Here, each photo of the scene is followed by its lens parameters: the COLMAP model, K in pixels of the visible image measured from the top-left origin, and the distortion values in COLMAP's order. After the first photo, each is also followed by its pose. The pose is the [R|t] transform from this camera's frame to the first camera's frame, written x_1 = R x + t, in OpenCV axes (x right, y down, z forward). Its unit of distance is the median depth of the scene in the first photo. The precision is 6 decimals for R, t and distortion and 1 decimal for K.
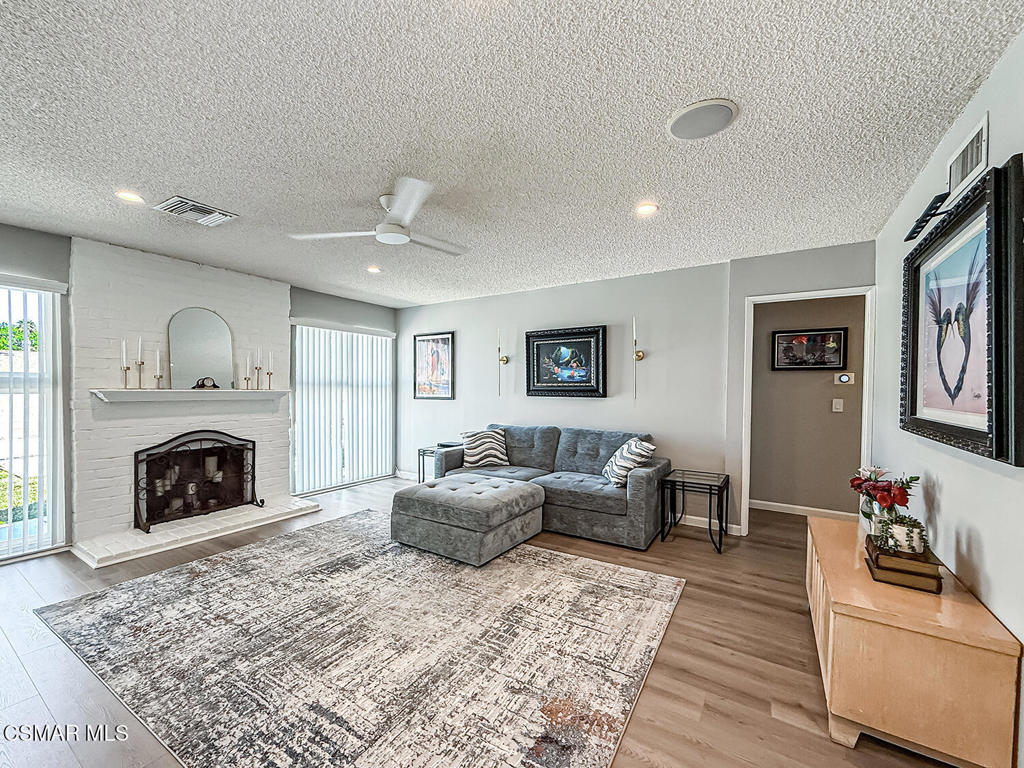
lens RADIAL K [[411.7, 0, 505.4], [0, 411.7, 393.6], [0, 0, 1]] dist [0.001732, -0.000167]
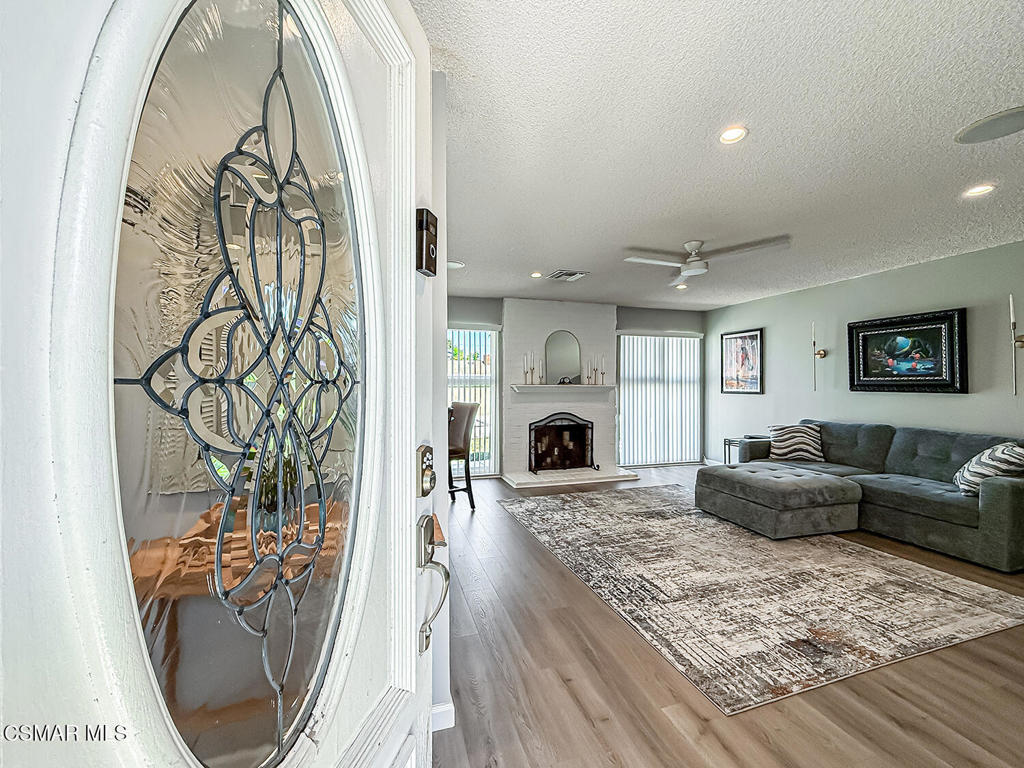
lens RADIAL K [[411.7, 0, 507.7], [0, 411.7, 384.2], [0, 0, 1]] dist [0.001732, -0.000167]
pose [[0.752087, -0.003420, -0.659055, 0.114266], [-0.003782, 0.999948, -0.009505, 0.002430], [0.659053, 0.009641, 0.752035, -0.301287]]
